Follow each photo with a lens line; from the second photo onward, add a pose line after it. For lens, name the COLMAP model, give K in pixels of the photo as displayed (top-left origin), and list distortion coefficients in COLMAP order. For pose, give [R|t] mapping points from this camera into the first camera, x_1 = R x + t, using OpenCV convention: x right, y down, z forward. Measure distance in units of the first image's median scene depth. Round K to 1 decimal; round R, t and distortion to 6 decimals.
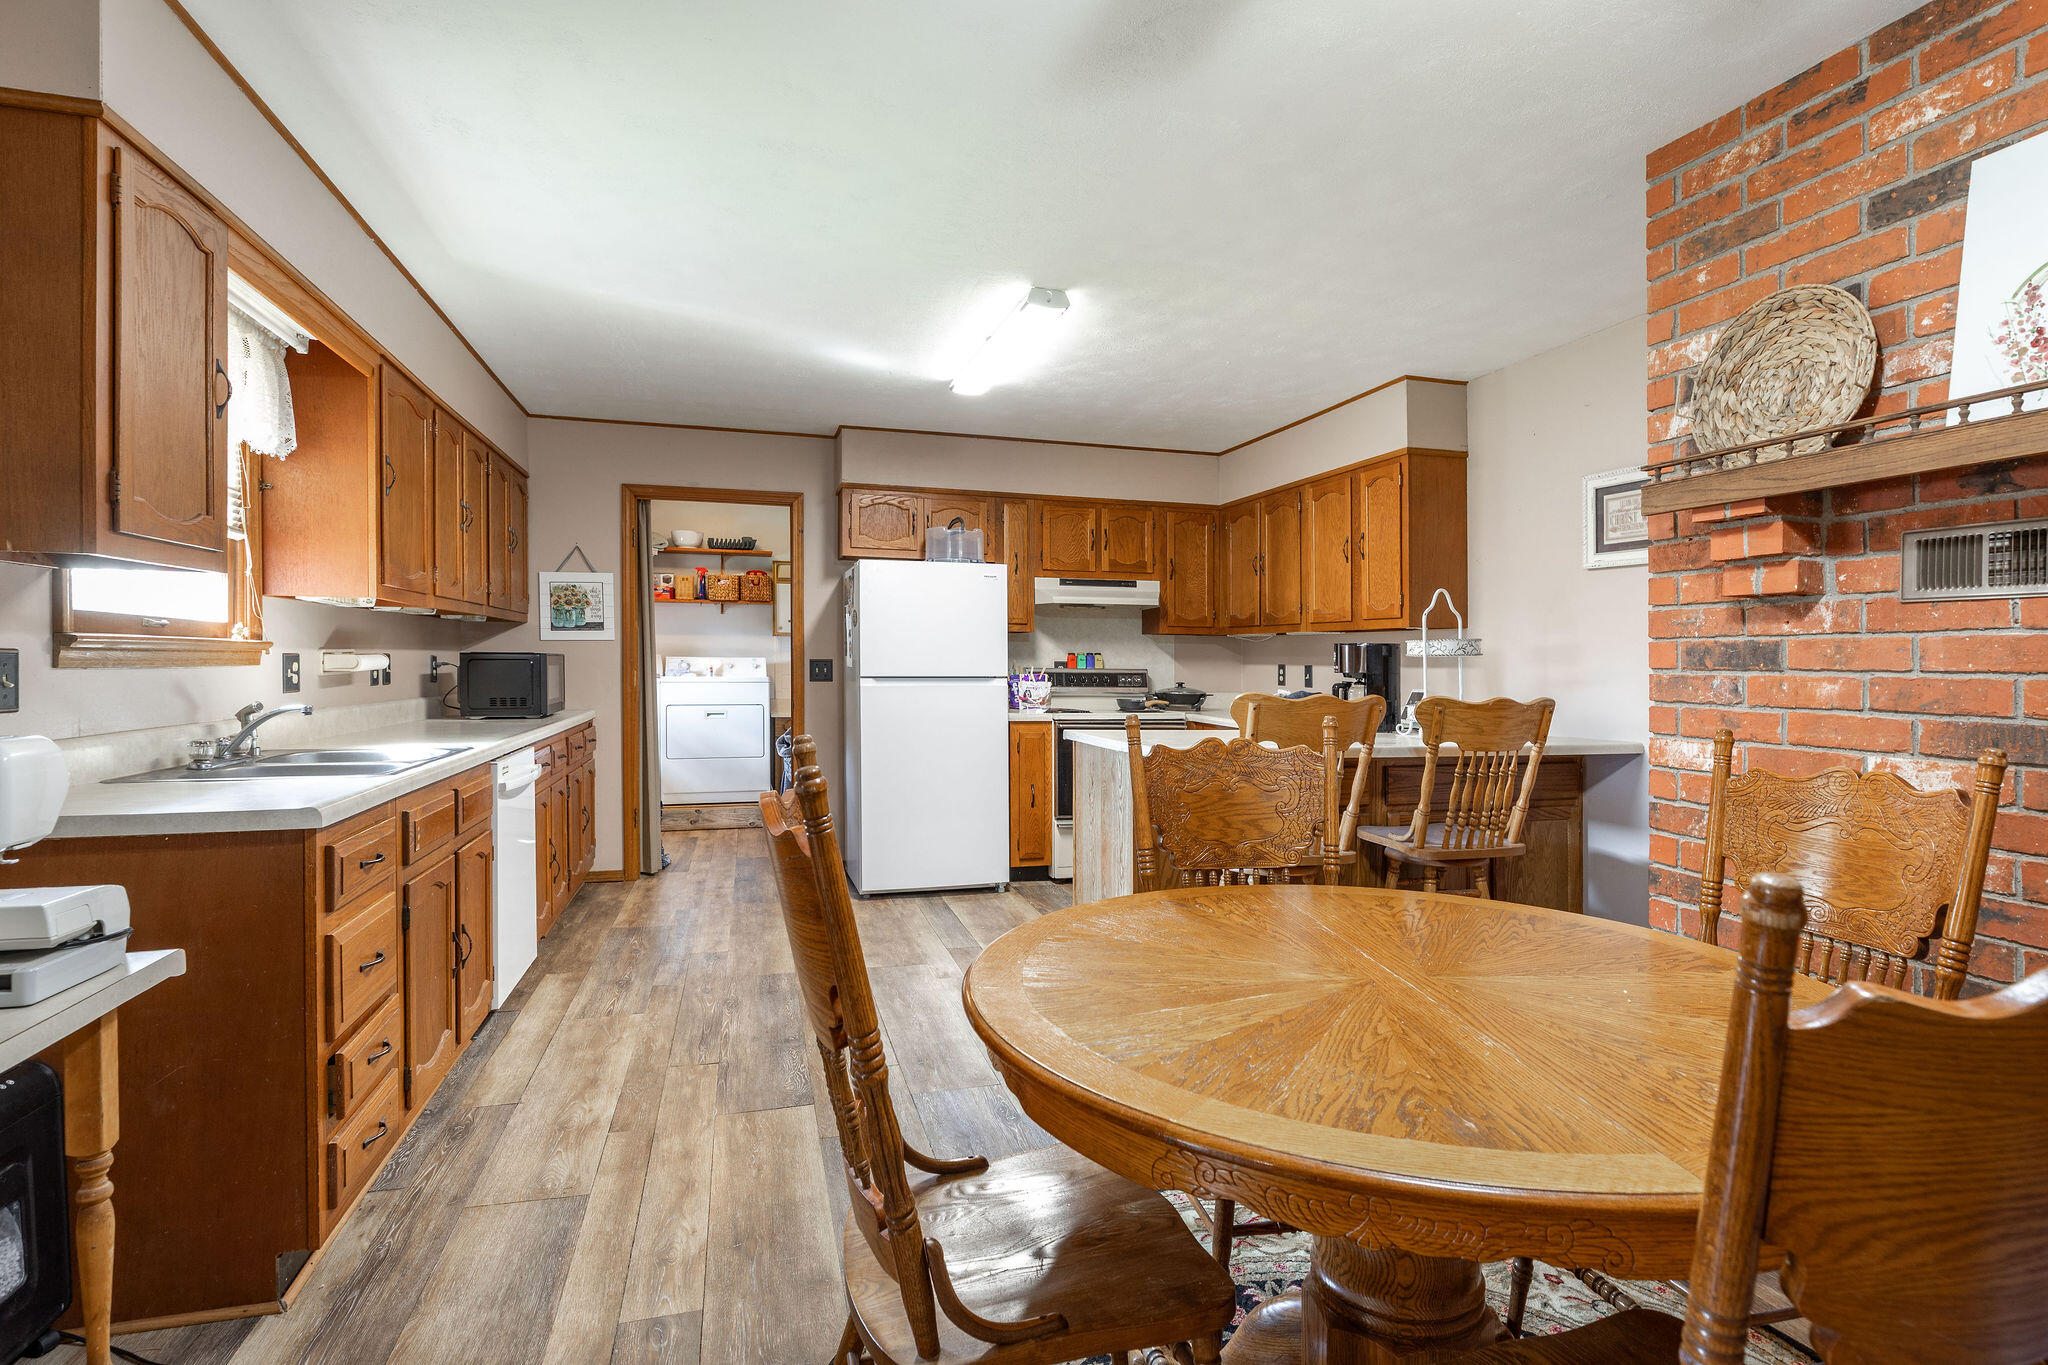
lens RADIAL K [[1014.9, 0, 1063.1], [0, 1014.9, 627.1], [0, 0, 1]] dist [-0.001726, 0.000622]
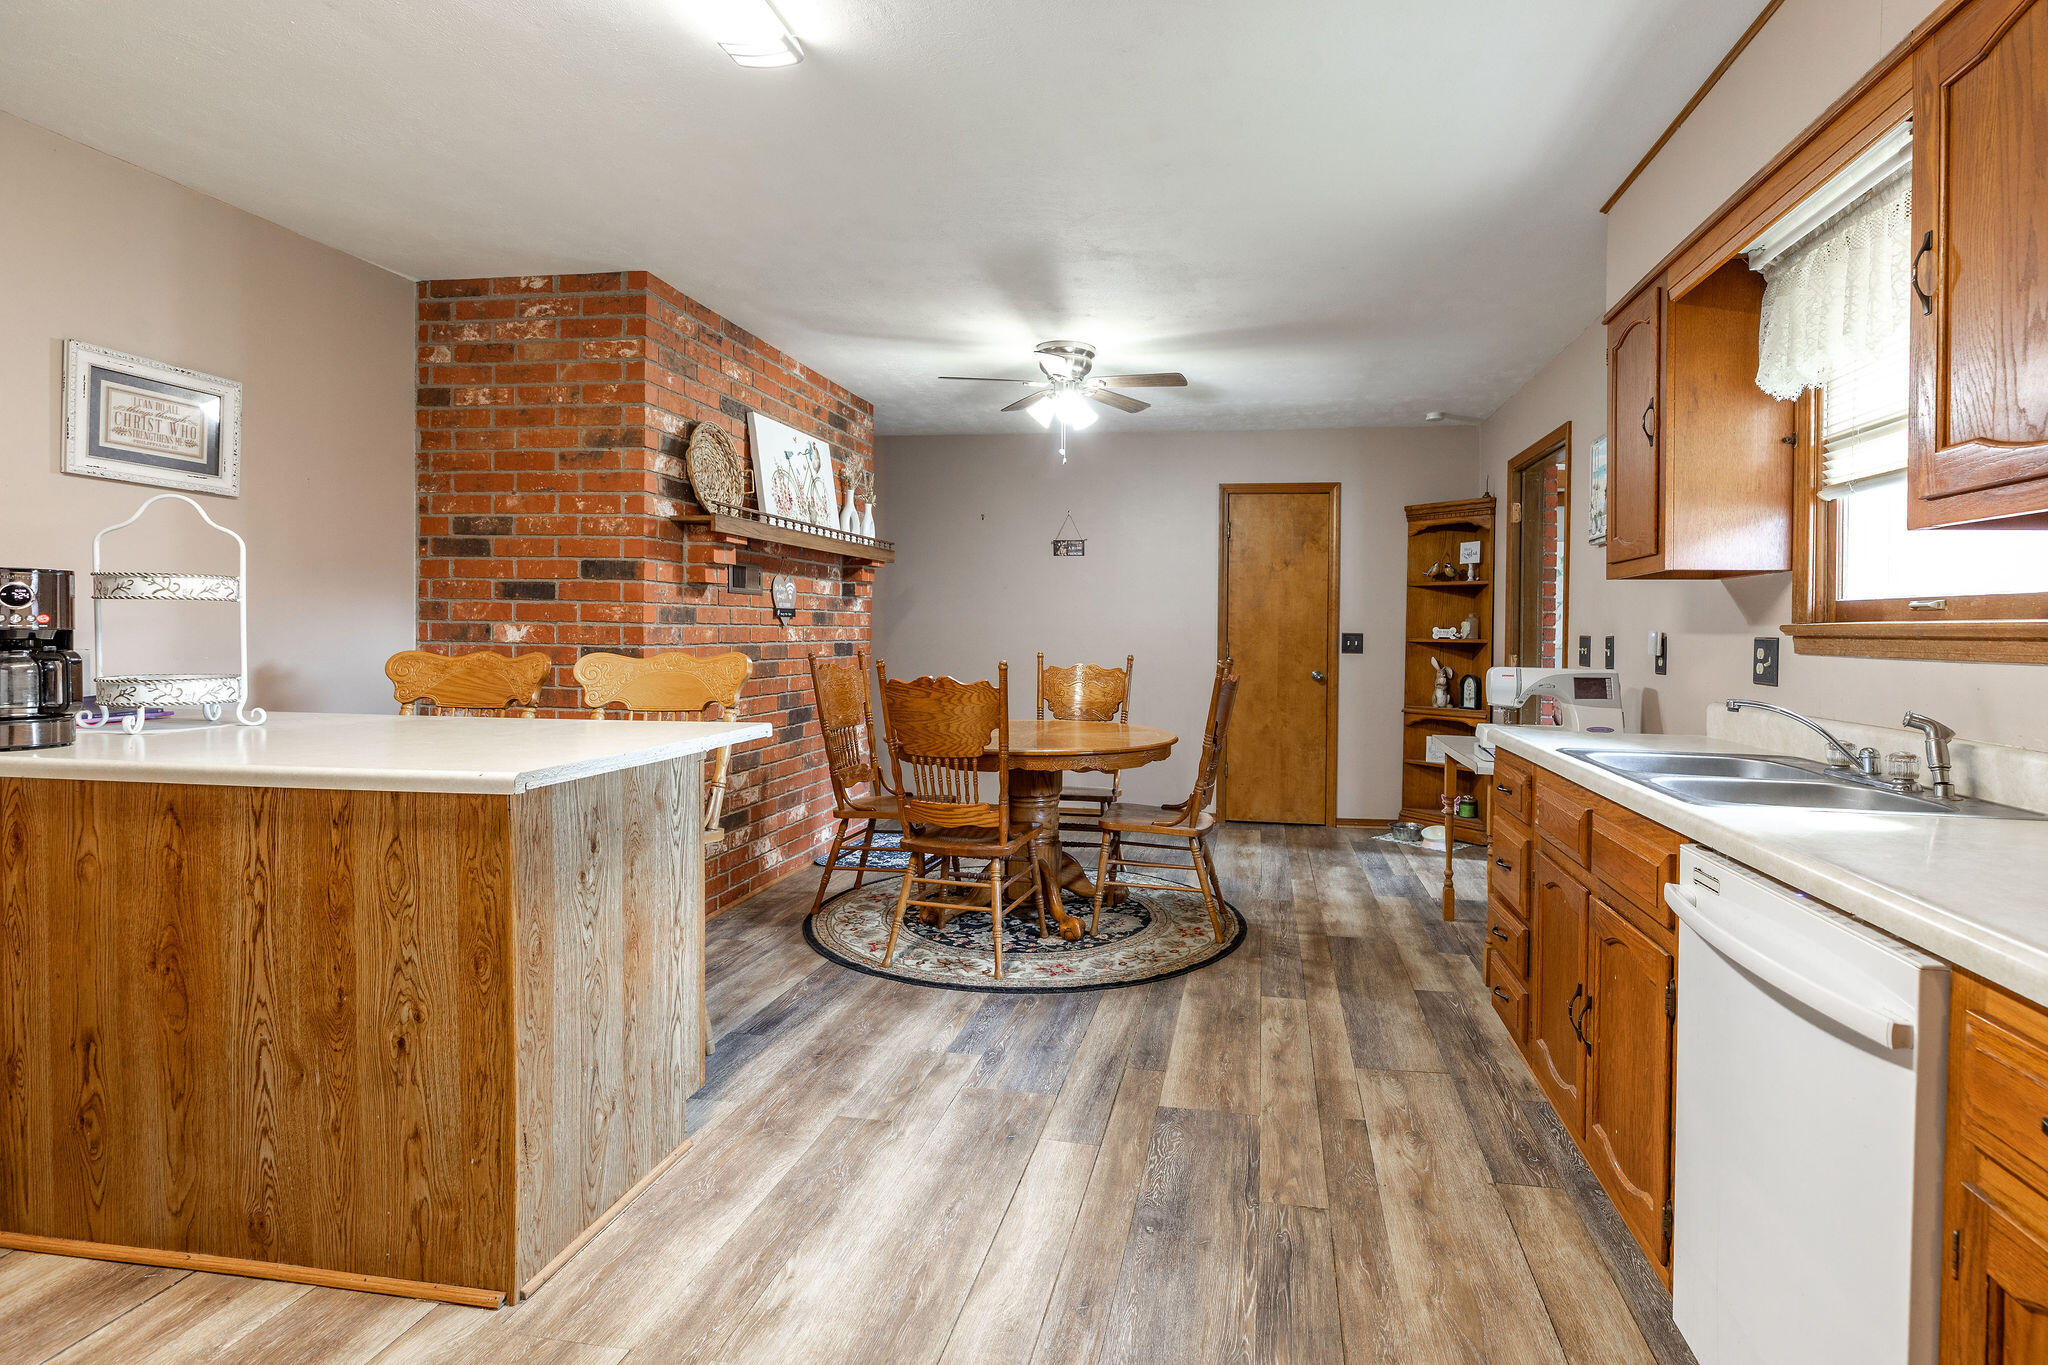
lens RADIAL K [[1014.9, 0, 1028.6], [0, 1014.9, 473.2], [0, 0, 1]] dist [-0.001726, 0.000622]
pose [[-0.862336, 0.053852, 0.503464, -0.328989], [-0.041660, 0.983411, -0.176543, 0.031738], [-0.504619, -0.173214, -0.845787, 0.996031]]
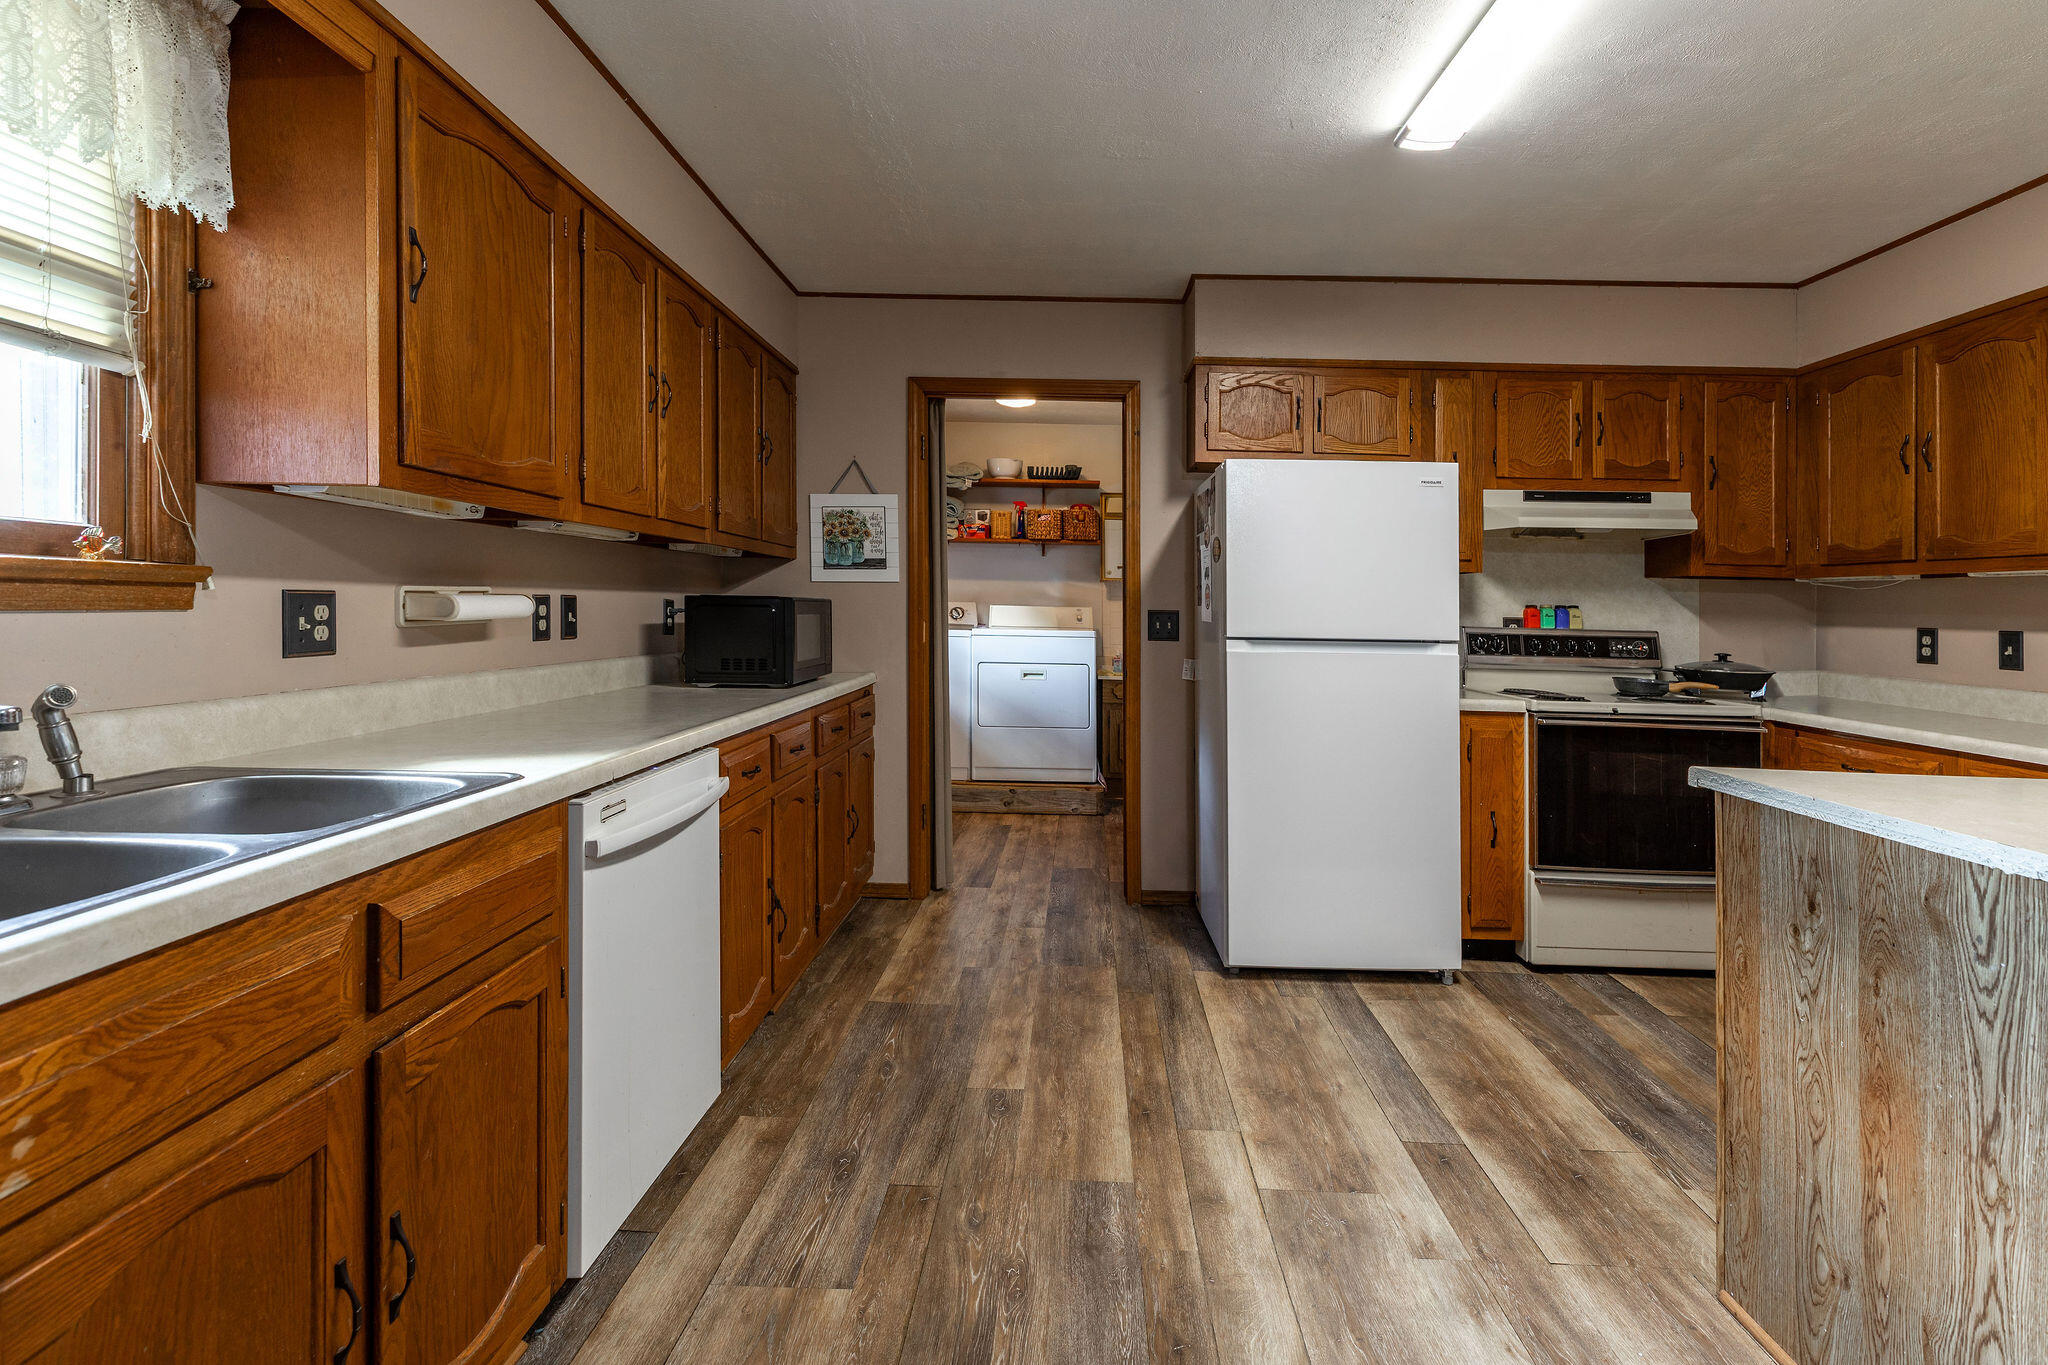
lens RADIAL K [[952.3, 0, 1027.6], [0, 952.3, 602.6], [0, 0, 1]] dist [-0.000045, 0.000163]
pose [[0.936943, 0.008749, -0.349372, -0.102530], [-0.000749, 0.999735, 0.023027, 0.011906], [0.349481, -0.021313, 0.936701, 0.367884]]
